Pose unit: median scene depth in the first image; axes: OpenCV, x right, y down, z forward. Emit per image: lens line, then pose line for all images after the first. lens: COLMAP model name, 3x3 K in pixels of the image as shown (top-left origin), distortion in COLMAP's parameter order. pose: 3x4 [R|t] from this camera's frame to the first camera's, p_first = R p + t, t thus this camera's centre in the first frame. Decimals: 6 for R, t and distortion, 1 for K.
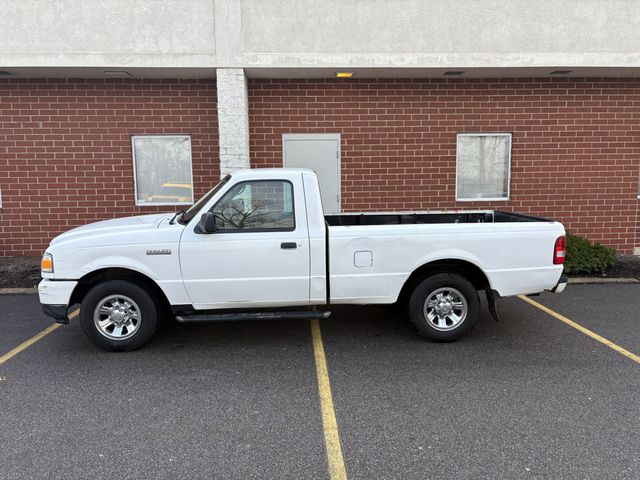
lens RADIAL K [[497.9, 0, 318.7], [0, 497.9, 253.6], [0, 0, 1]] dist [0.043322, -0.039840]
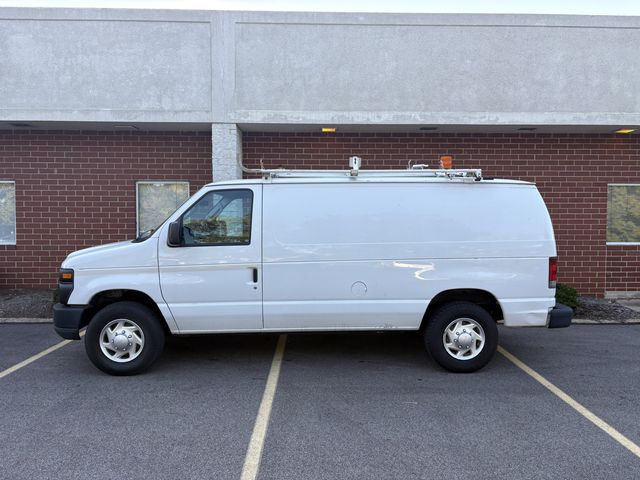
lens RADIAL K [[497.9, 0, 326.4], [0, 497.9, 253.6], [0, 0, 1]] dist [0.043322, -0.039840]
pose [[0.999442, 0.015676, -0.029503, 0.087216], [-0.018062, 0.996435, -0.082411, 0.007577], [0.028106, 0.082898, 0.996162, -0.080836]]
